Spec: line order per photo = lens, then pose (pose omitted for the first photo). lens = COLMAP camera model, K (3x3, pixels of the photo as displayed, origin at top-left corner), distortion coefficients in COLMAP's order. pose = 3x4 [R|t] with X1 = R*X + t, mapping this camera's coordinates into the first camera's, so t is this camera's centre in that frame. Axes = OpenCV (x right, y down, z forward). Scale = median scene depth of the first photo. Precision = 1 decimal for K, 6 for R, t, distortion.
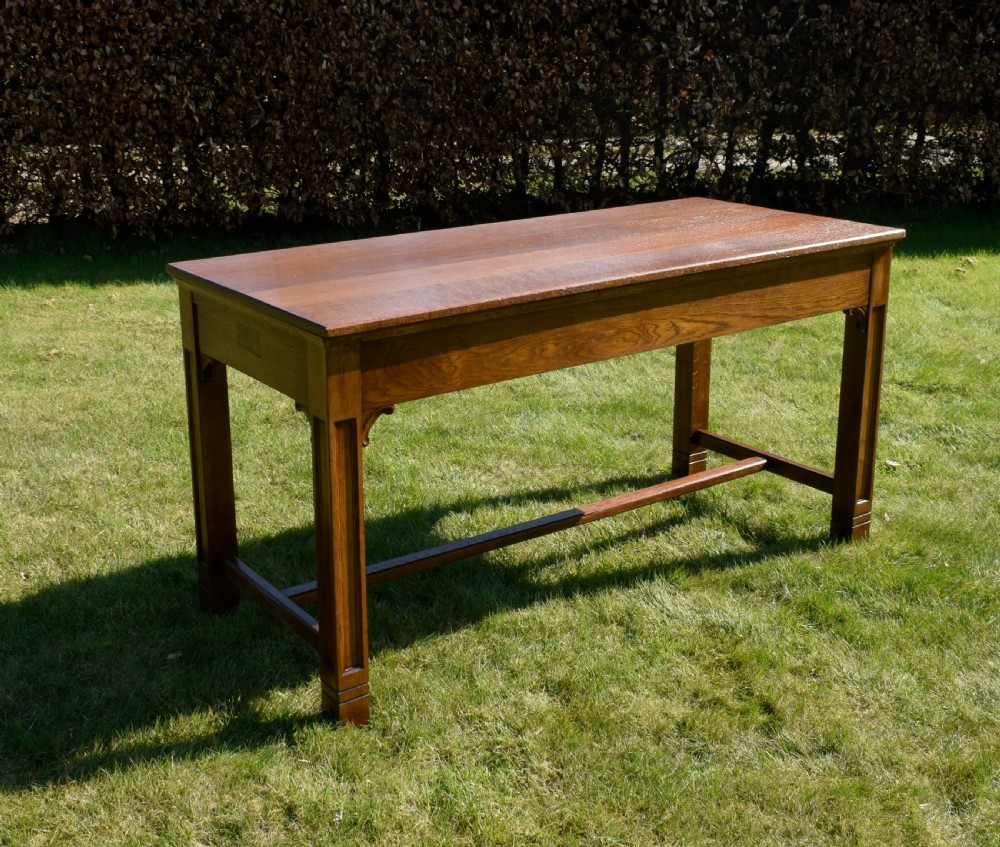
lens RADIAL K [[1319.0, 0, 442.1], [0, 1319.0, 384.0], [0, 0, 1]] dist [-0.024728, 0.000000]
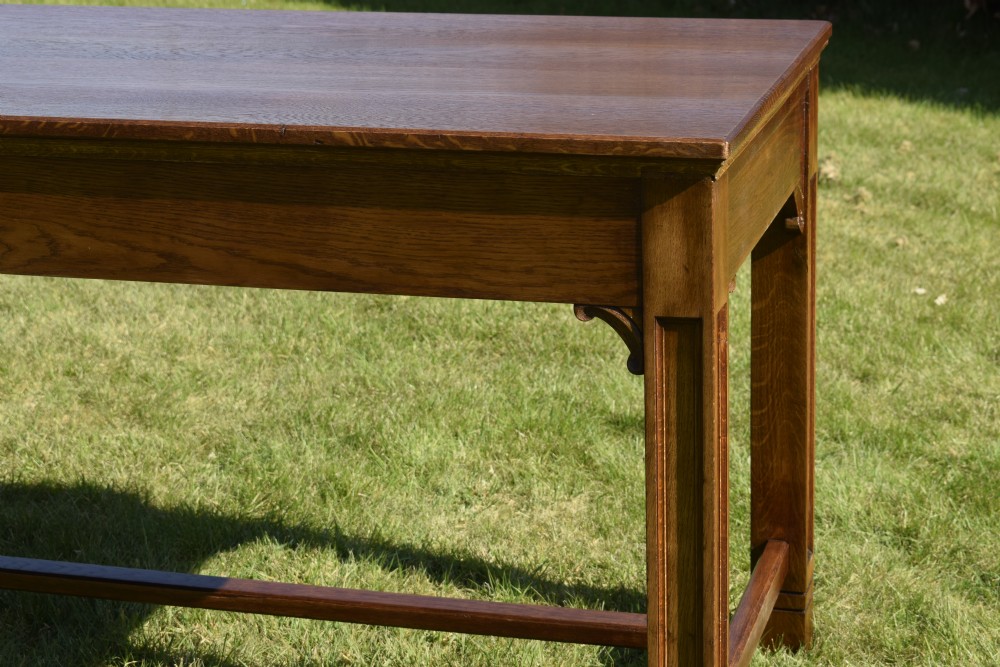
lens RADIAL K [[2255.1, 0, 492.3], [0, 2255.1, 337.4], [0, 0, 1]] dist [-0.028932, 0.000000]
pose [[0.645259, 0.223083, -0.730667, 0.364829], [-0.197654, 0.972600, 0.122398, -0.057584], [0.737952, 0.065441, 0.671673, 0.223178]]
